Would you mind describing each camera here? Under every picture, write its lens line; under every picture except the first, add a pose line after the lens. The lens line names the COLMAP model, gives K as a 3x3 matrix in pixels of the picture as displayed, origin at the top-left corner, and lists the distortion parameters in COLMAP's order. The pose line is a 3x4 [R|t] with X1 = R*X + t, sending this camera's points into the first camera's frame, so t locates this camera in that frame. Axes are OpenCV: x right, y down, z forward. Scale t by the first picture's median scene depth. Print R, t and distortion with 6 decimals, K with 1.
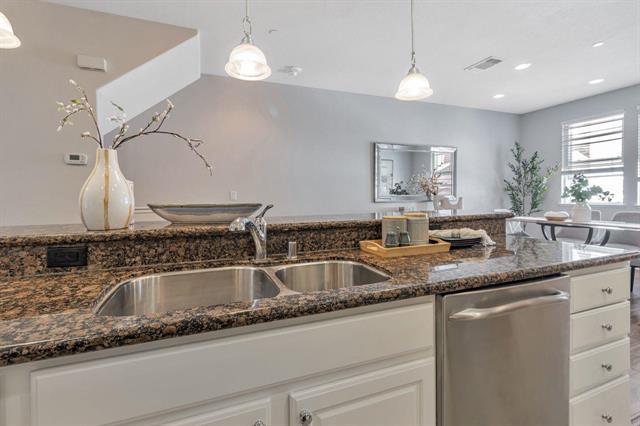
lens RADIAL K [[309.9, 0, 317.6], [0, 309.9, 192.5], [0, 0, 1]] dist [0.005380, 0.000890]
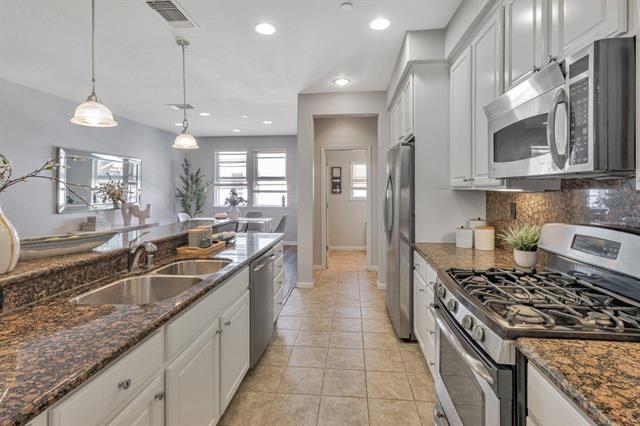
lens RADIAL K [[309.9, 0, 317.6], [0, 309.9, 192.5], [0, 0, 1]] dist [0.005380, 0.000890]
pose [[0.475003, -0.000566, 0.879984, -0.306916], [-0.007756, 0.999958, 0.004830, -0.046703], [-0.879950, -0.009120, 0.474979, -0.120590]]
